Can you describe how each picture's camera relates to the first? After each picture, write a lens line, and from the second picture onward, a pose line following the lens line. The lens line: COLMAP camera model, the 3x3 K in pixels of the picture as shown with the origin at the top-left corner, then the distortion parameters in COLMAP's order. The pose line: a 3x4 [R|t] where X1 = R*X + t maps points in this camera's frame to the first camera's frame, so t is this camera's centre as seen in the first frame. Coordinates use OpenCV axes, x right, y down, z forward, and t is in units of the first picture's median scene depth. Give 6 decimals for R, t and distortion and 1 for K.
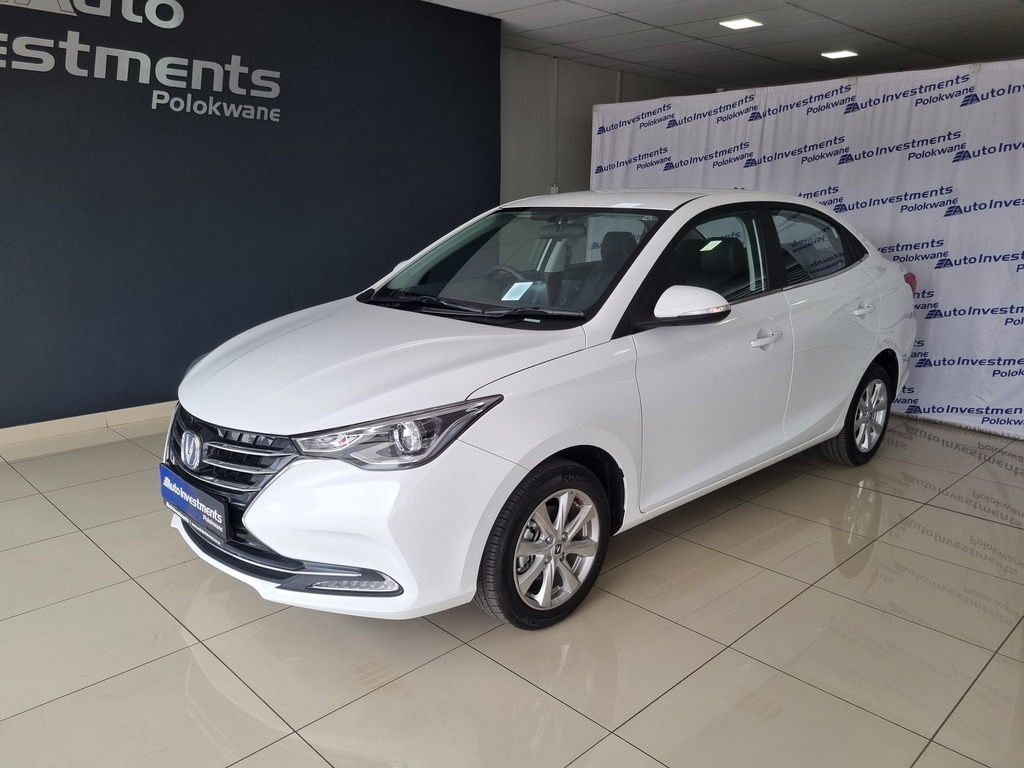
lens RADIAL K [[772.3, 0, 528.1], [0, 772.3, 379.7], [0, 0, 1]] dist [0.077870, -0.051415]
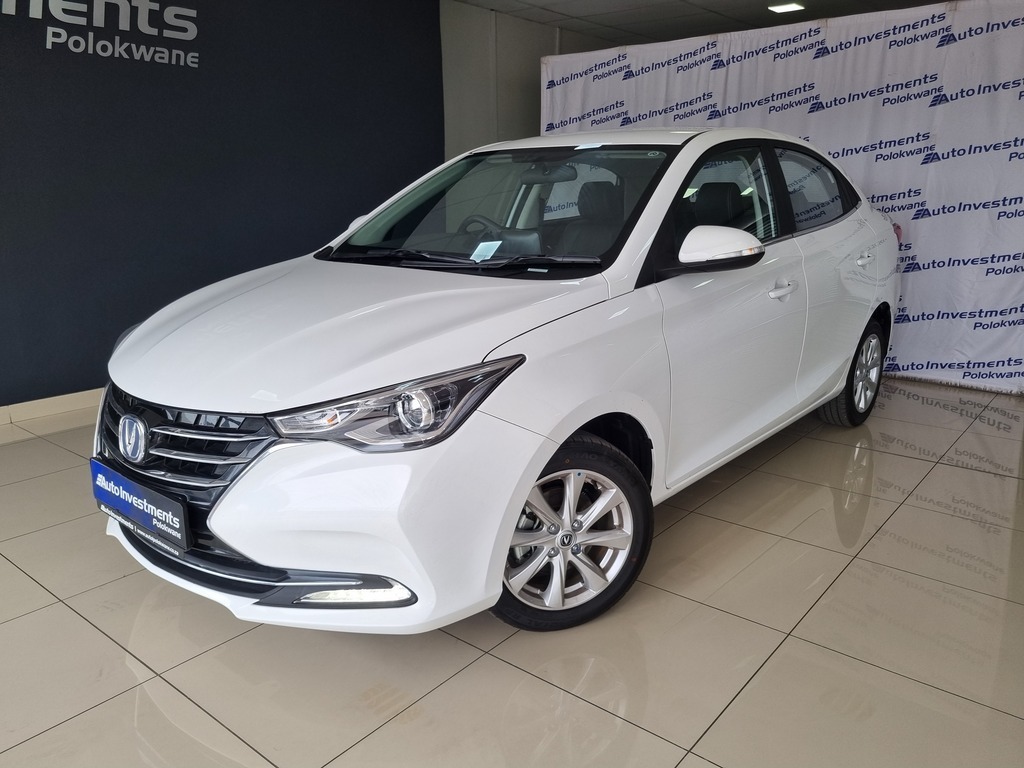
lens RADIAL K [[771.2, 0, 522.1], [0, 771.2, 381.8], [0, 0, 1]] dist [0.067868, -0.044588]
pose [[0.995092, -0.039725, 0.090631, -0.054271], [0.037323, 0.998910, 0.028041, 0.012484], [-0.091646, -0.024521, 0.995490, 0.088709]]
